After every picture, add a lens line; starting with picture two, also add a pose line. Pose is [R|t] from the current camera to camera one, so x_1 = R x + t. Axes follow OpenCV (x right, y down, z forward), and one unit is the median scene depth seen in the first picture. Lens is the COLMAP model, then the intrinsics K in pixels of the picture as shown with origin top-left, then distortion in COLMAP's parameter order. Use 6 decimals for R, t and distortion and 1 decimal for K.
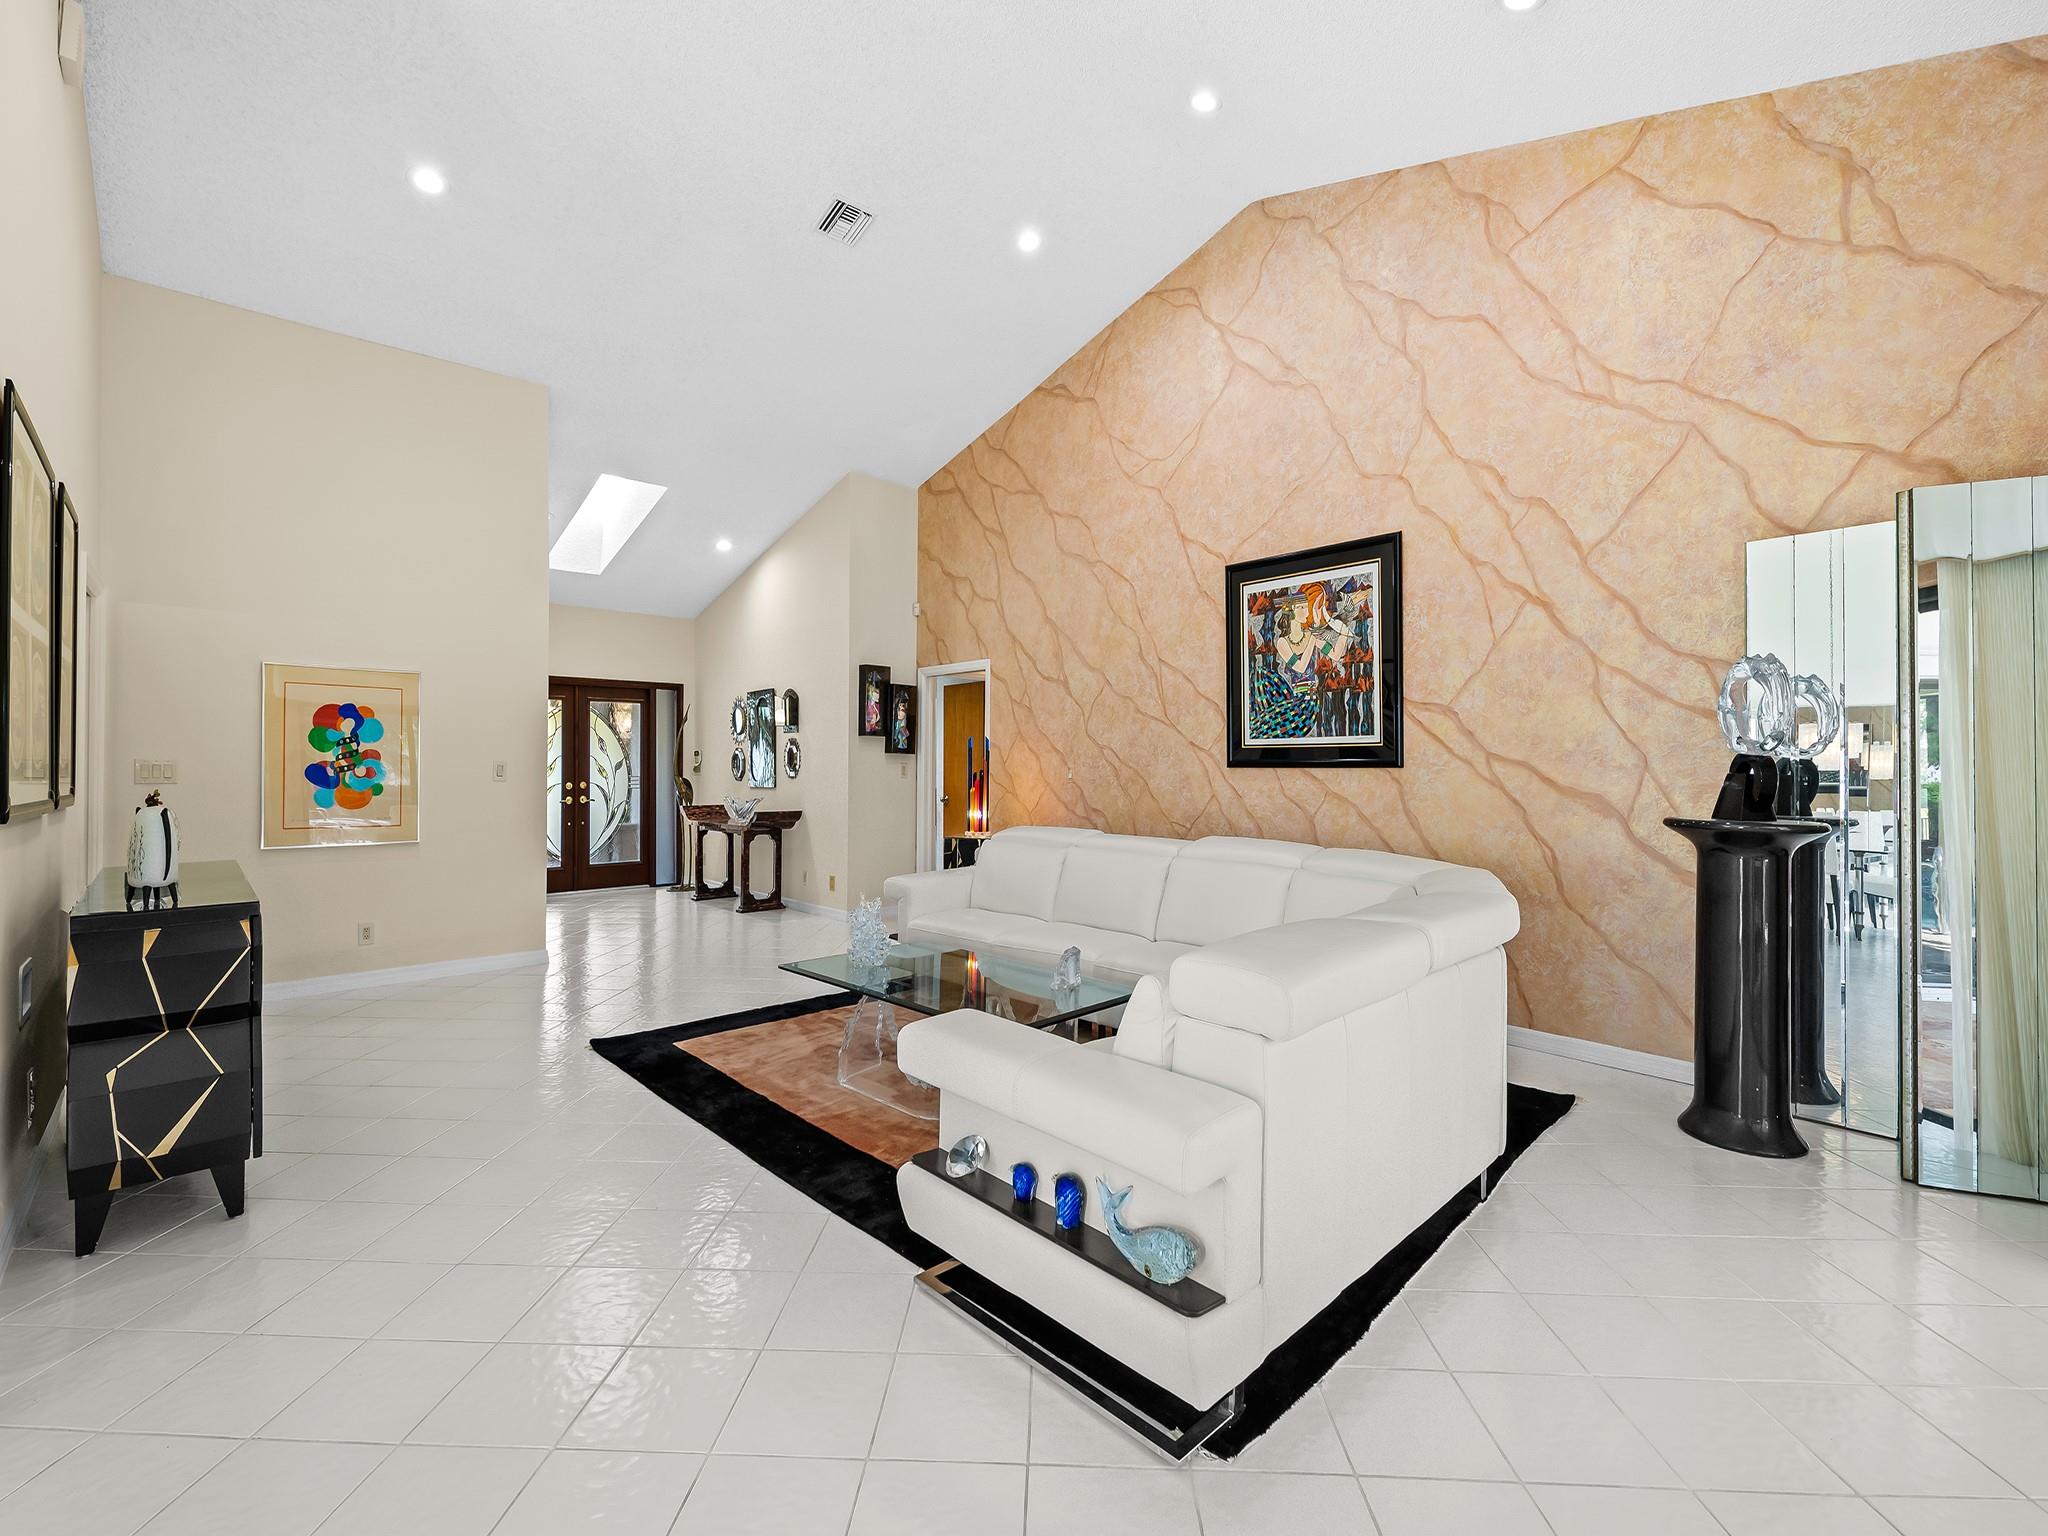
lens RADIAL K [[908.8, 0, 1030.8], [0, 908.8, 763.5], [0, 0, 1]] dist [-0.000944, -0.000079]
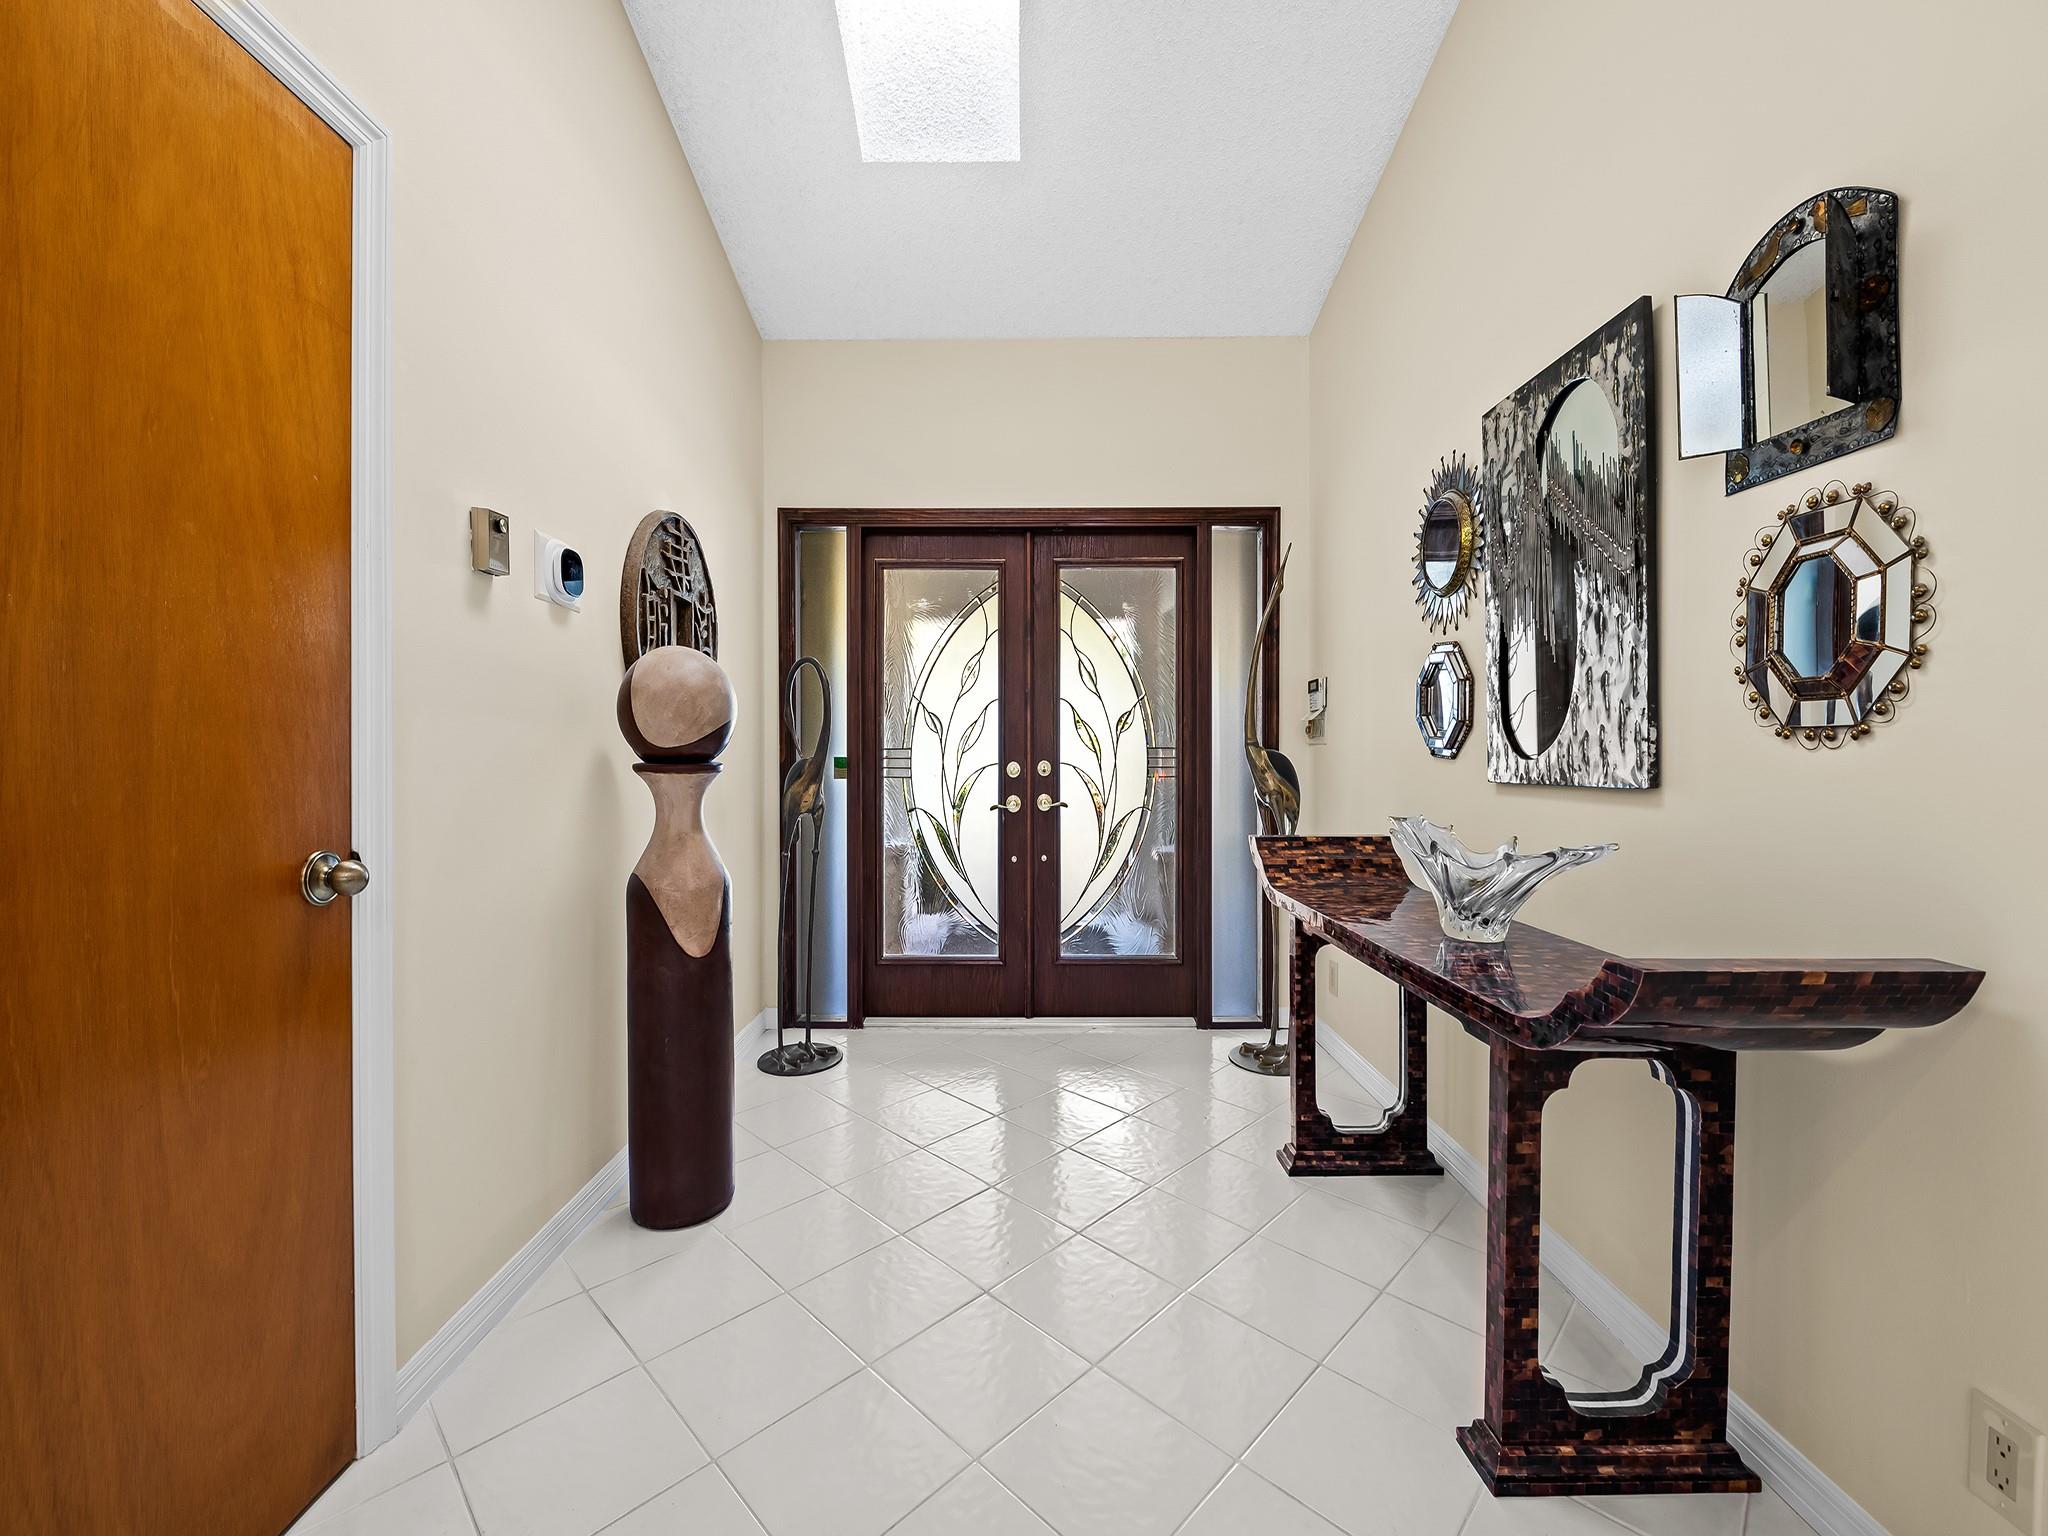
lens RADIAL K [[836.4, 0, 1026.4], [0, 836.4, 757.3], [0, 0, 1]] dist [-0.001454, -0.001482]
pose [[0.743253, 0.002627, -0.669005, -0.266843], [0.004184, 0.999954, 0.008574, 0.016827], [0.668997, -0.009172, 0.743208, 0.785588]]
